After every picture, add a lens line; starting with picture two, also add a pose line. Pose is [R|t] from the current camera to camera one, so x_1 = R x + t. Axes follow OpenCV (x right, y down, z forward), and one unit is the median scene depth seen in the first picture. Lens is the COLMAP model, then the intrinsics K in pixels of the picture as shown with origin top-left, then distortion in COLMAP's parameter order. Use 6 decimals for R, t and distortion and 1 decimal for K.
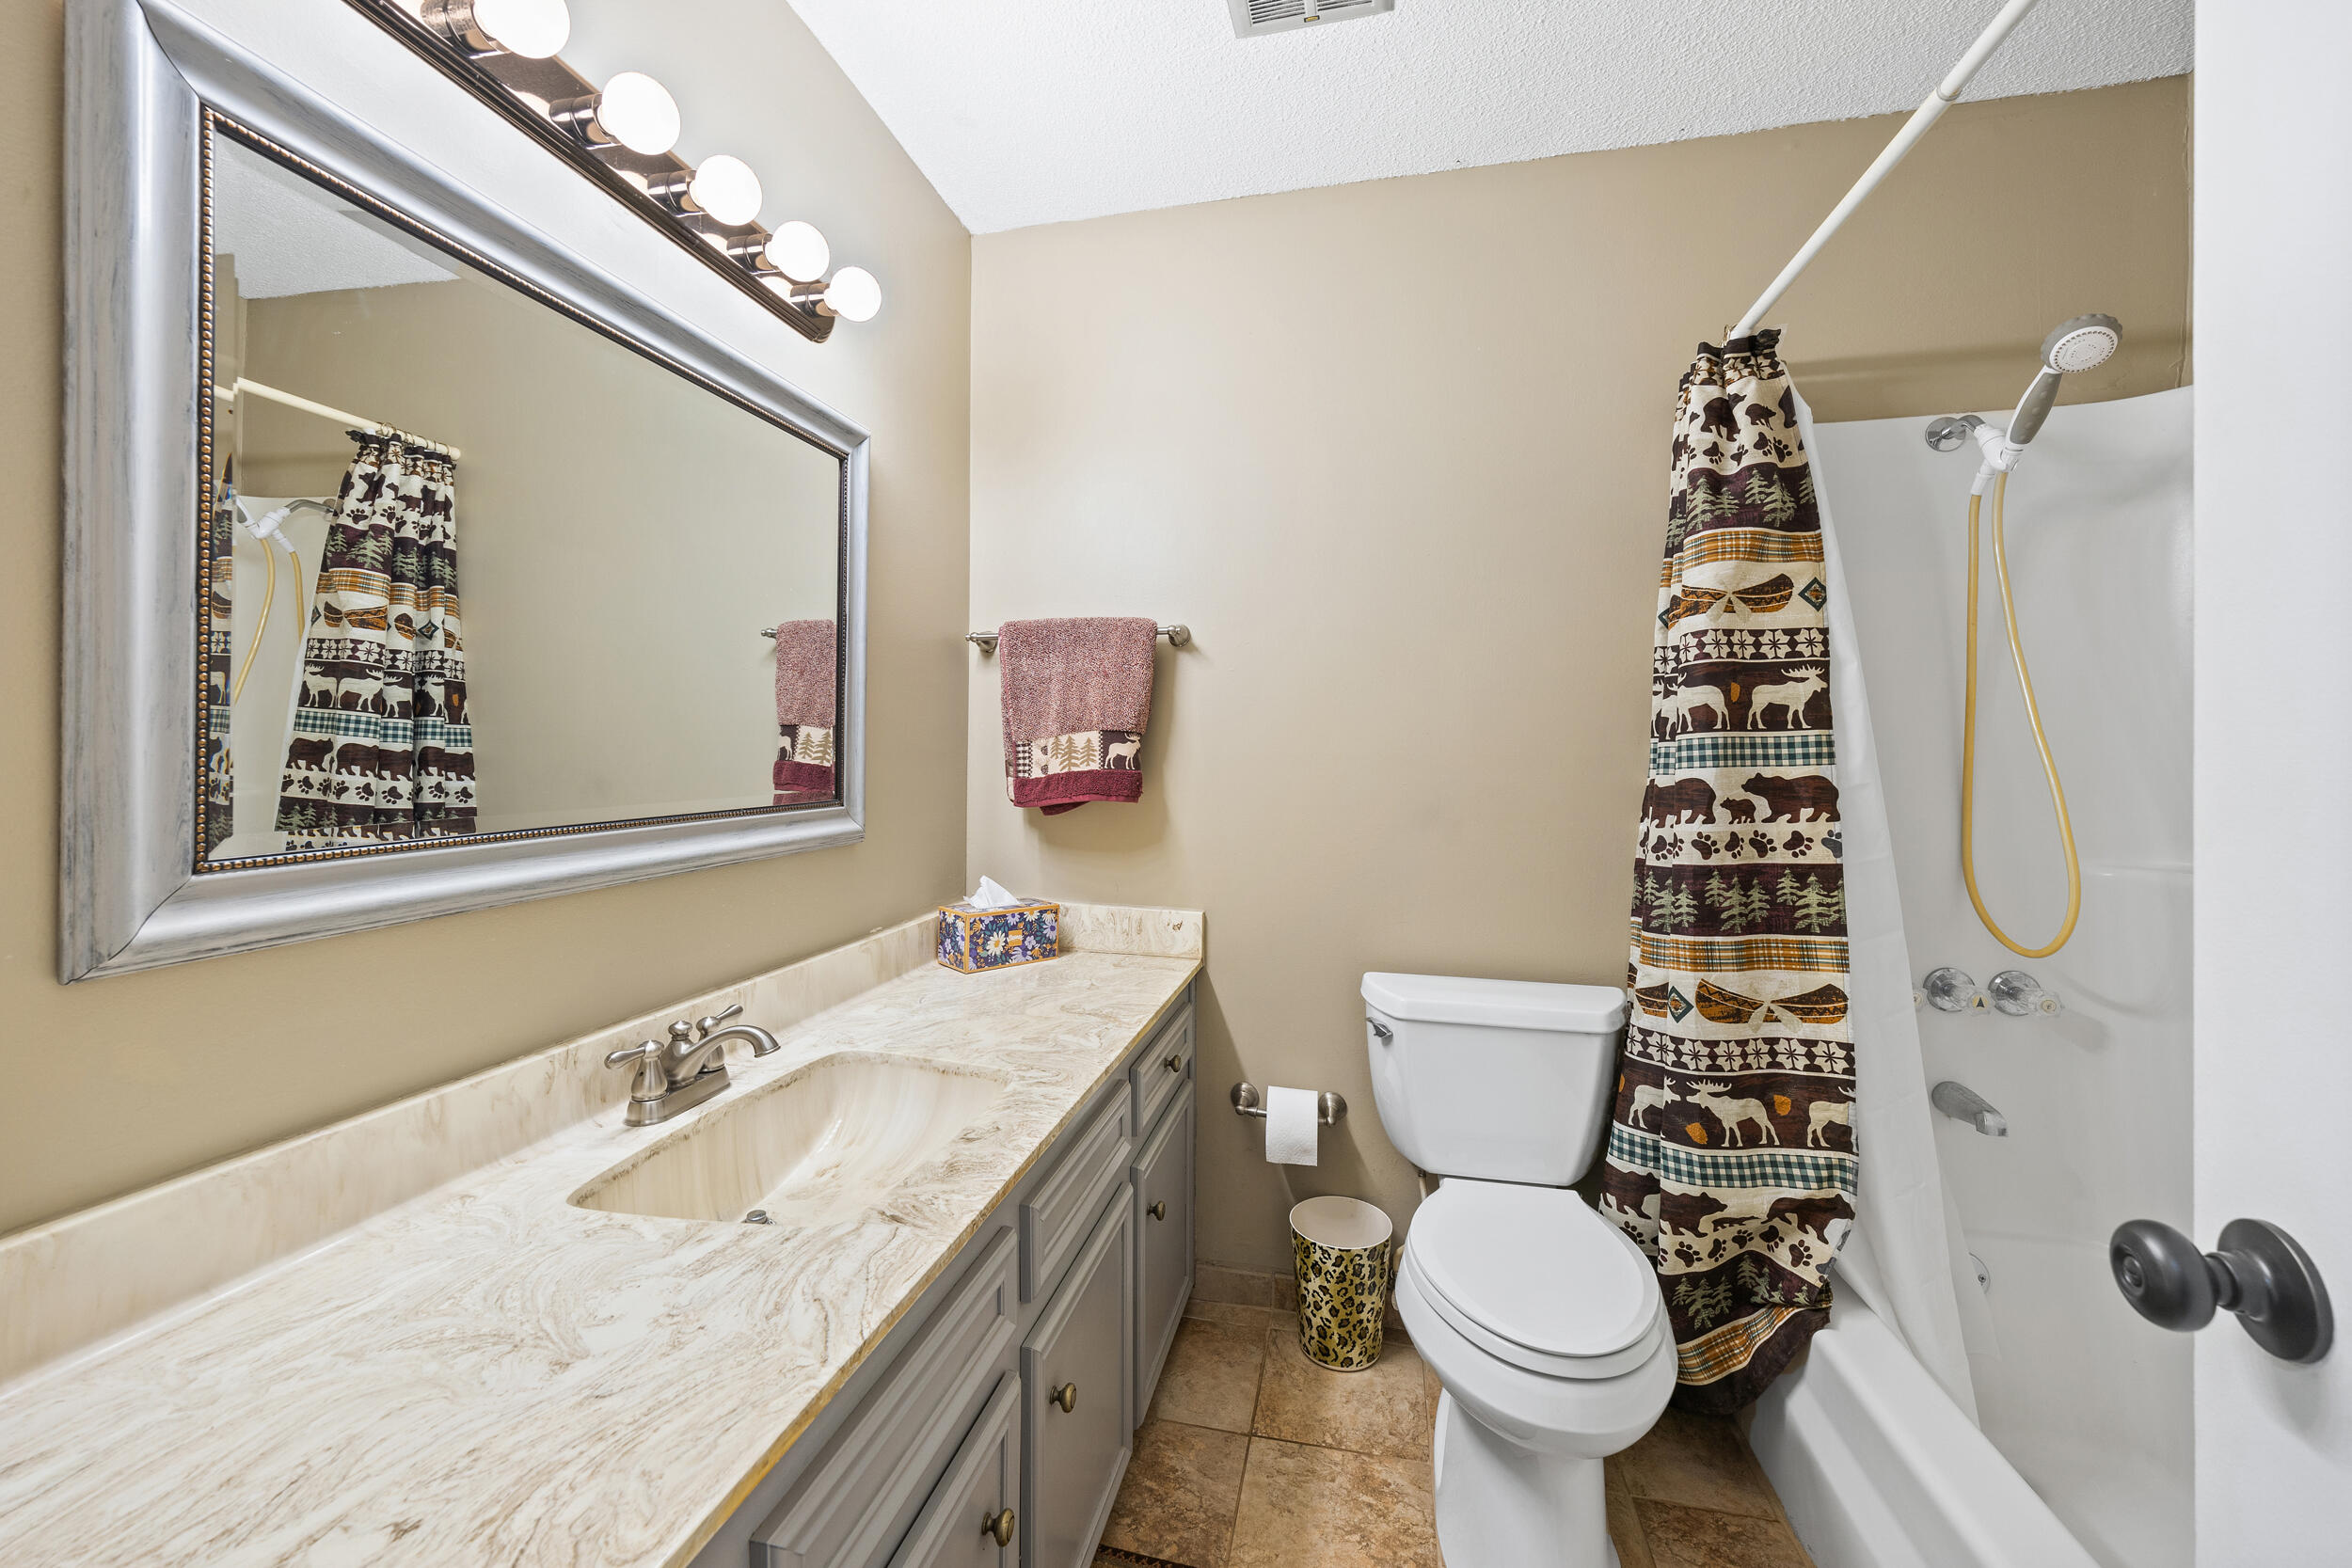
lens RADIAL K [[939.1, 0, 1174.7], [0, 939.1, 765.6], [0, 0, 1]] dist [-0.002131, -0.000569]
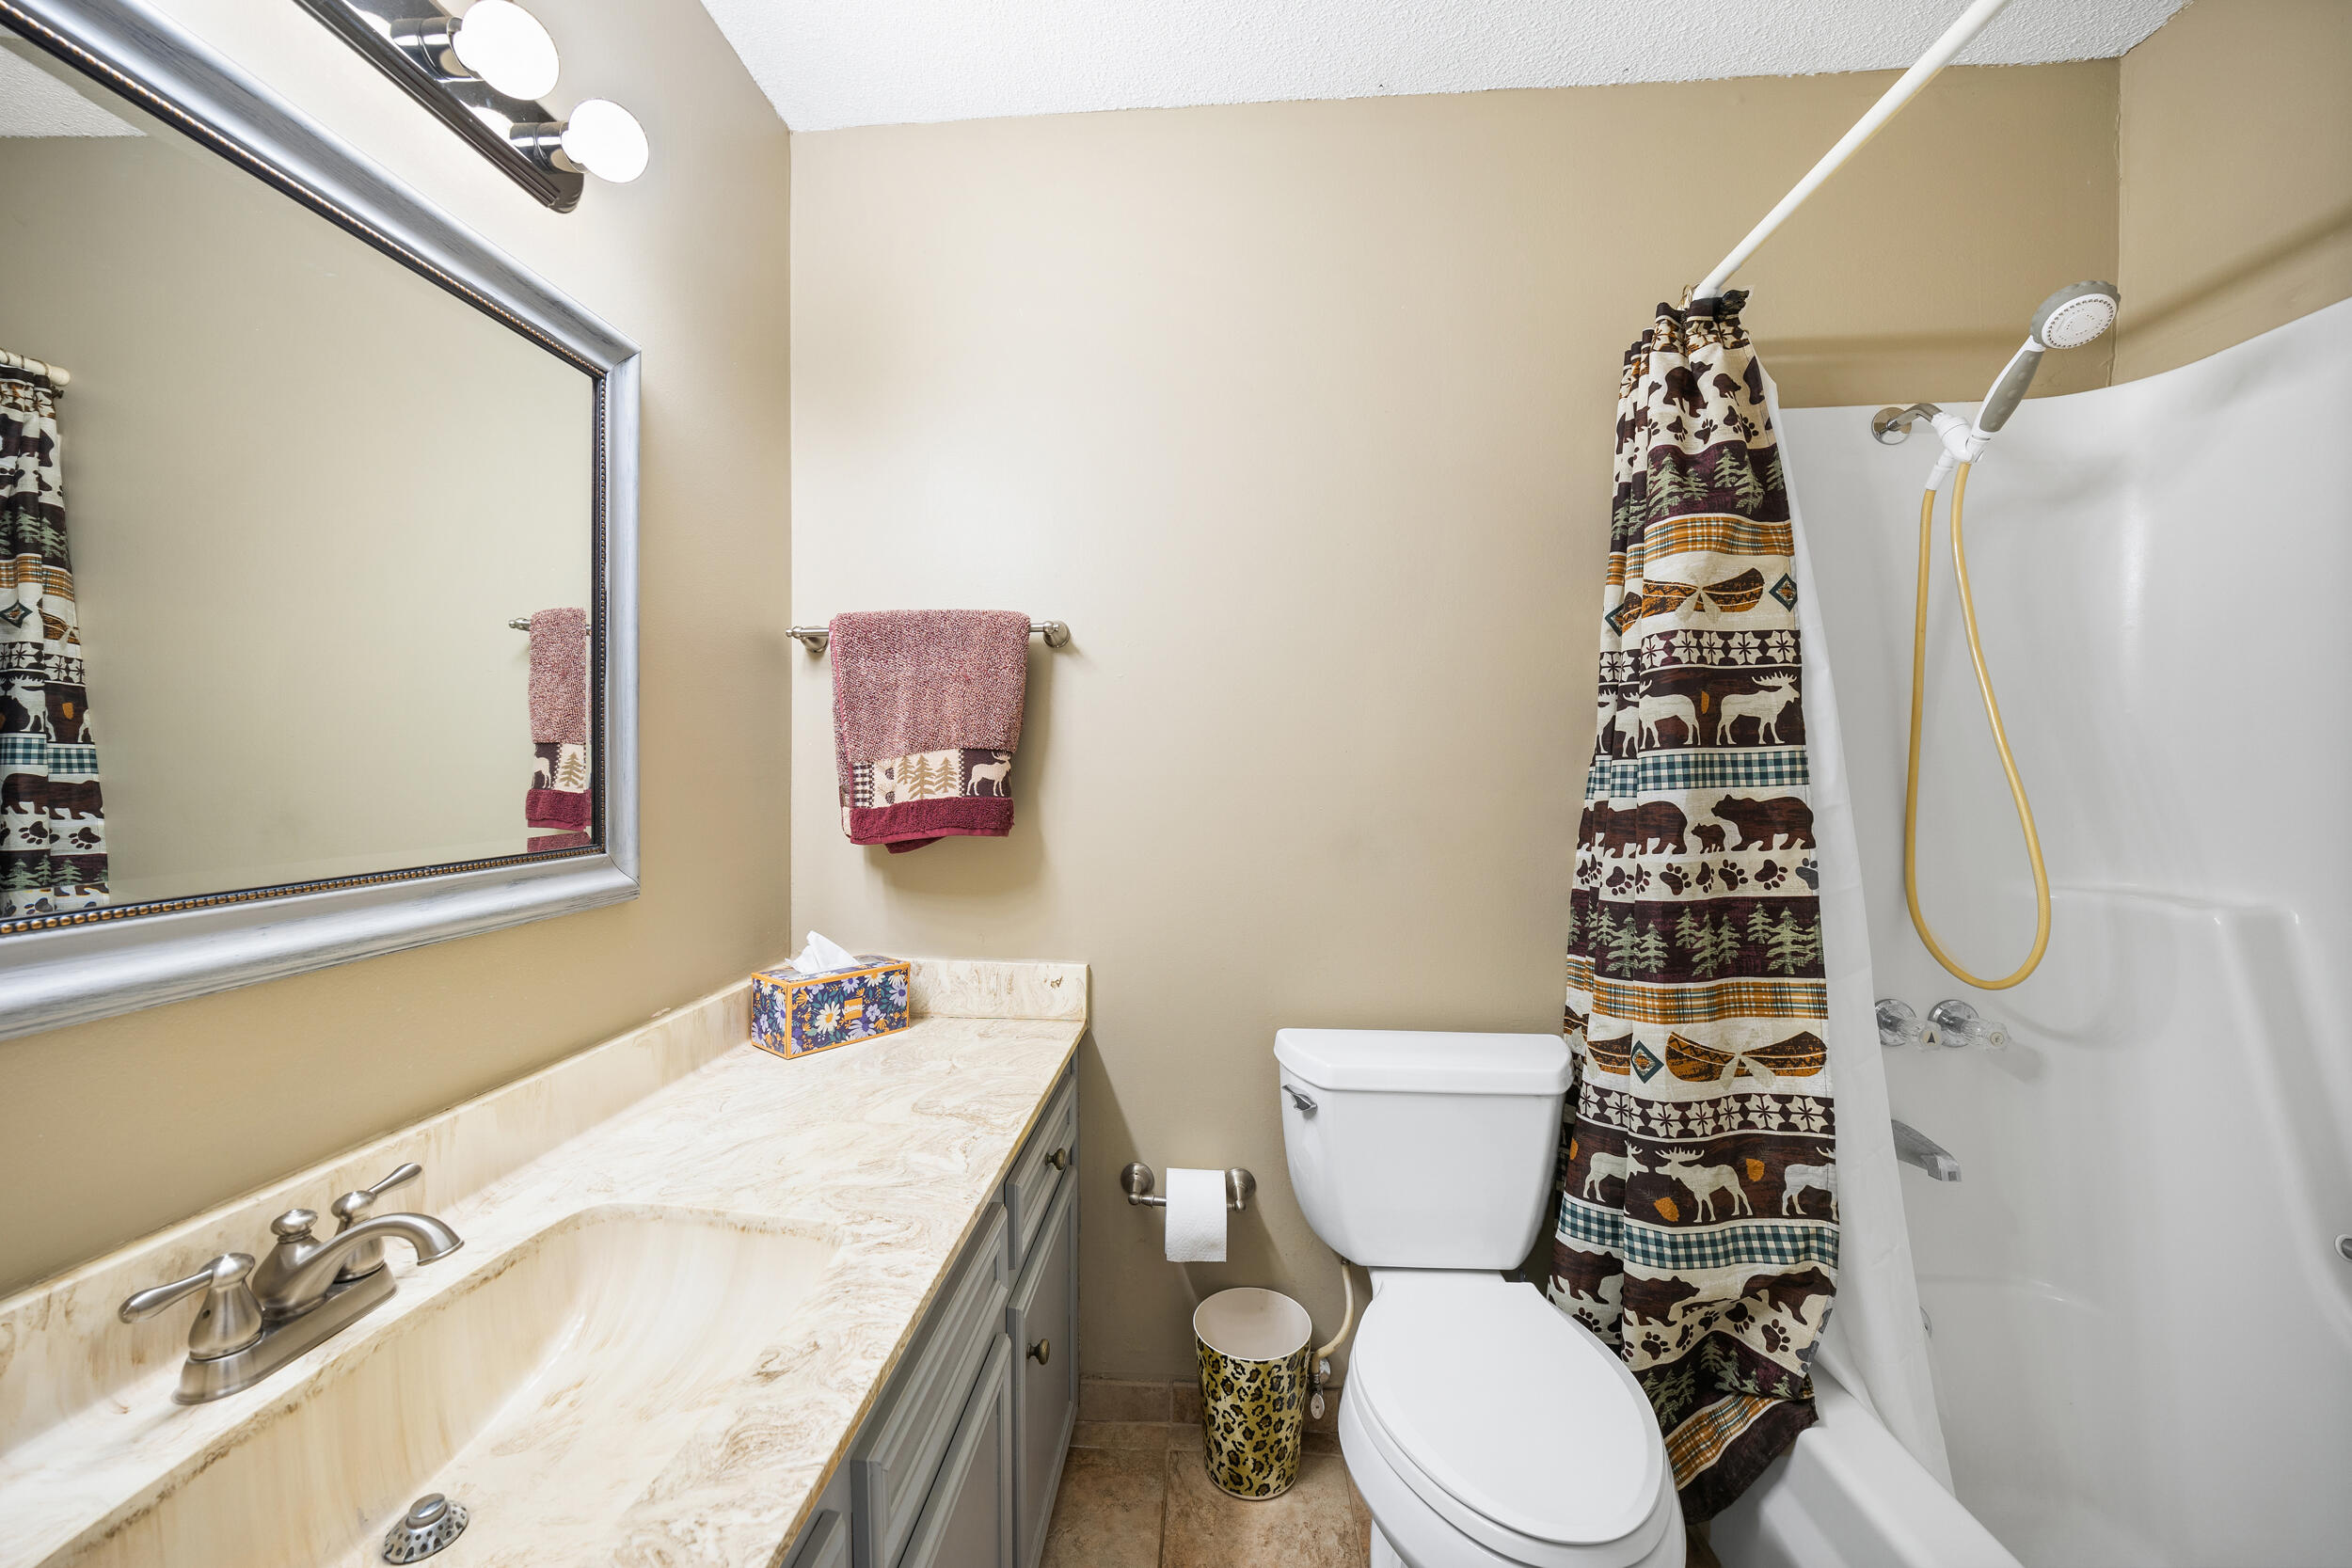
lens RADIAL K [[939.1, 0, 1174.2], [0, 939.1, 777.2], [0, 0, 1]] dist [-0.002131, -0.000569]
pose [[0.988483, -0.008374, 0.151098, -0.021229], [0.009139, 0.999949, -0.004373, -0.008217], [-0.151054, 0.005703, 0.988509, 0.186513]]
